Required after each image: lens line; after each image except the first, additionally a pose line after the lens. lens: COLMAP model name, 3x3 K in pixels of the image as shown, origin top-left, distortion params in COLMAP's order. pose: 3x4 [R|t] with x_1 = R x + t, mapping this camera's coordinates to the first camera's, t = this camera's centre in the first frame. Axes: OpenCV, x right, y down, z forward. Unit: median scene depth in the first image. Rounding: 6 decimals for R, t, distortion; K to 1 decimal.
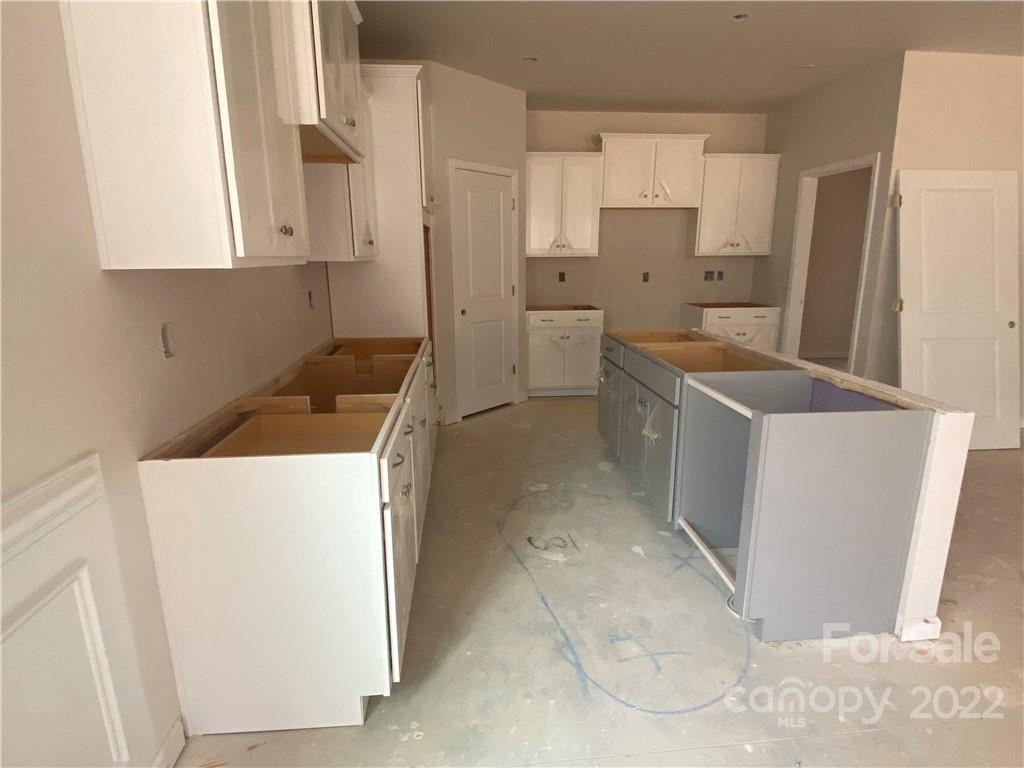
lens RADIAL K [[566.0, 0, 510.8], [0, 566.0, 391.3], [0, 0, 1]] dist [0.064311, -0.065812]
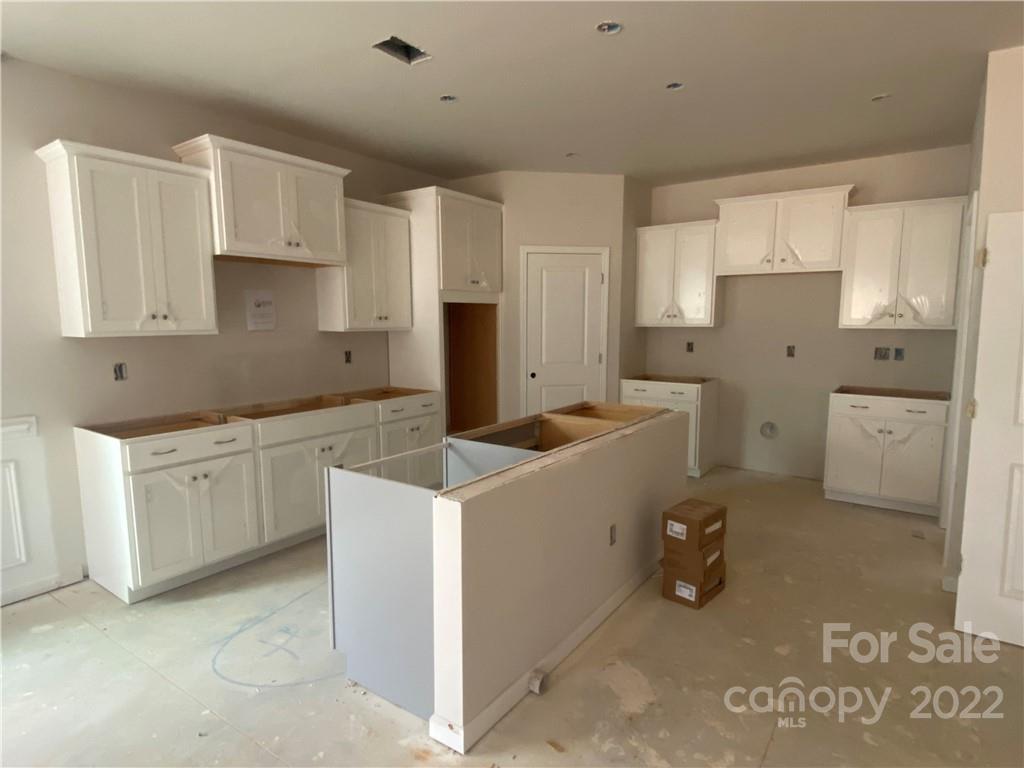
lens RADIAL K [[566.0, 0, 510.8], [0, 566.0, 391.3], [0, 0, 1]] dist [0.064311, -0.065812]
pose [[0.761427, 0.086851, -0.642407, 0.522432], [-0.153747, 0.986904, -0.048807, -0.040734], [0.629755, 0.135931, 0.764808, 0.106182]]
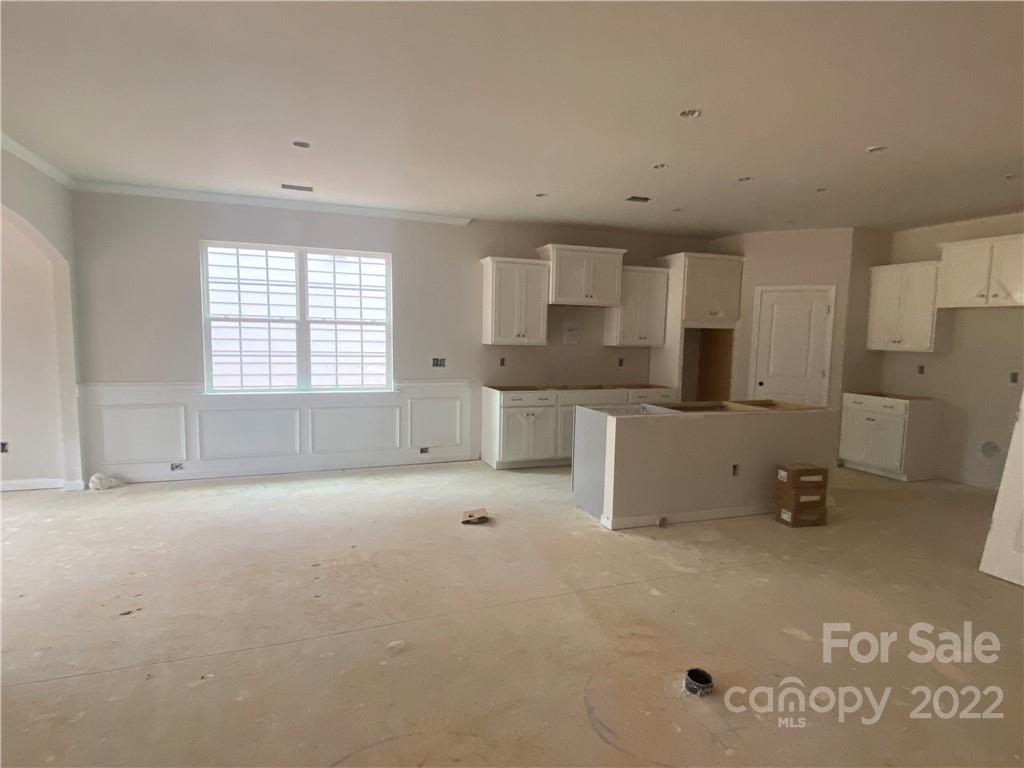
lens RADIAL K [[566.0, 0, 510.8], [0, 566.0, 391.3], [0, 0, 1]] dist [0.064311, -0.065812]
pose [[0.272066, 0.106795, -0.956334, 0.995794], [-0.246126, 0.968488, 0.038132, -0.016662], [0.930270, 0.225004, 0.289778, -0.016395]]
